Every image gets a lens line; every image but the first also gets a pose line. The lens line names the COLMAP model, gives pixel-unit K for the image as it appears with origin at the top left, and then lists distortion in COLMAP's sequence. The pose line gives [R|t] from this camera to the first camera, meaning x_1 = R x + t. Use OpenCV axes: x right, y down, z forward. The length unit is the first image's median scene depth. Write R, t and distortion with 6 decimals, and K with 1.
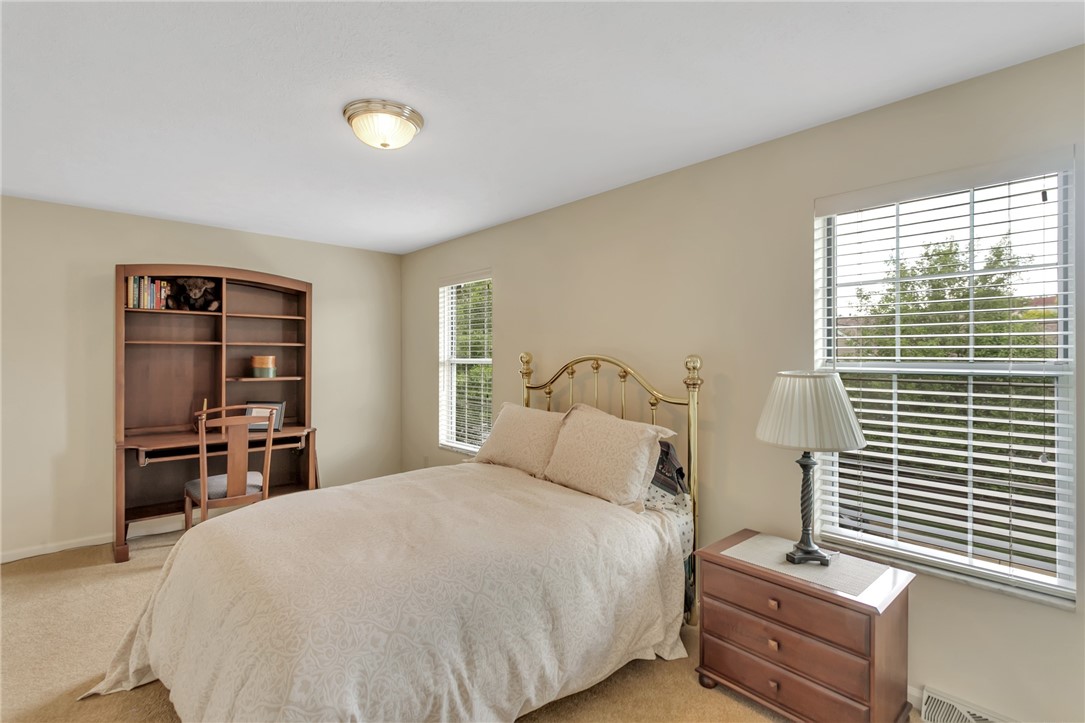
lens RADIAL K [[522.9, 0, 541.2], [0, 522.9, 357.7], [0, 0, 1]] dist [-0.000249, 0.000381]
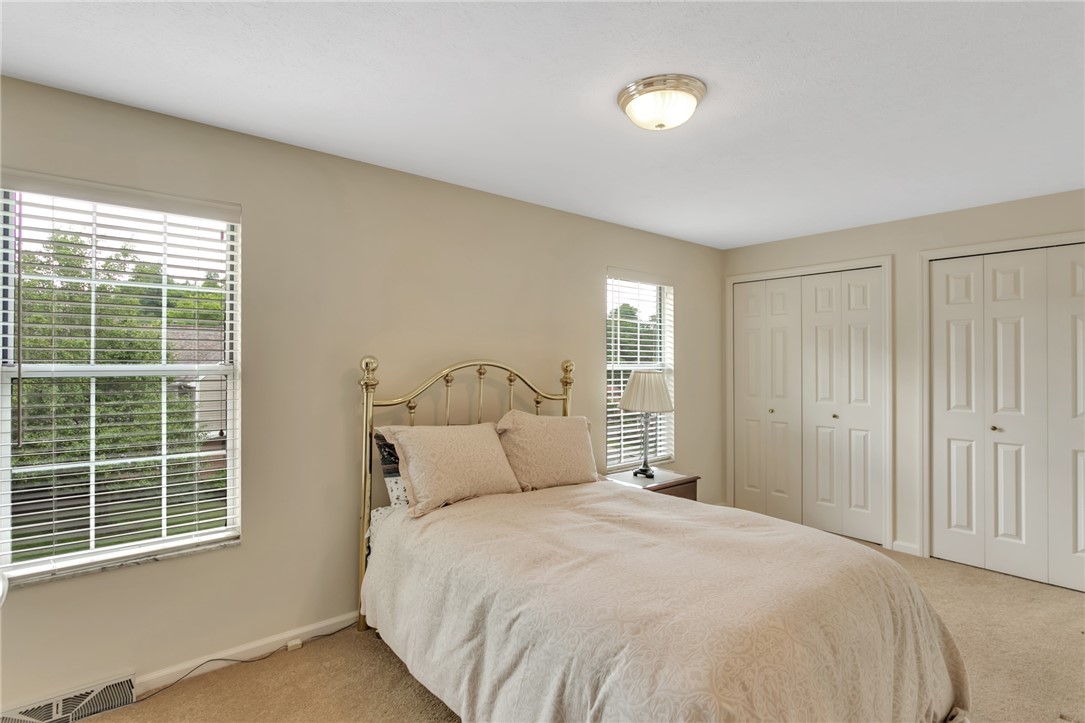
lens RADIAL K [[544.0, 0, 546.1], [0, 544.0, 359.5], [0, 0, 1]] dist [-0.006834, 0.000393]
pose [[0.022063, -0.002826, 0.999753, -0.943097], [-0.002066, 0.999994, 0.002872, -0.009758], [-0.999754, -0.002128, 0.022057, 0.903347]]
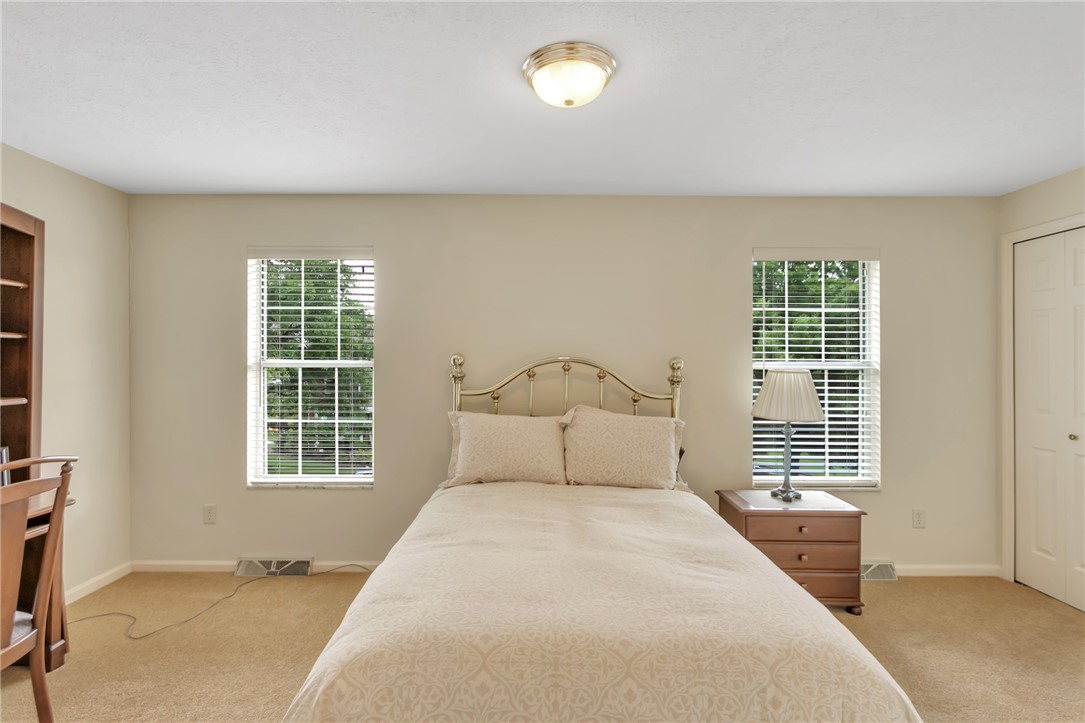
lens RADIAL K [[530.9, 0, 542.5], [0, 530.9, 361.5], [0, 0, 1]] dist [0.002566, 0.001203]
pose [[0.664677, -0.006678, 0.747101, -0.733933], [-0.000020, 0.999960, 0.008956, -0.005654], [-0.747131, -0.005967, 0.664650, 0.366172]]
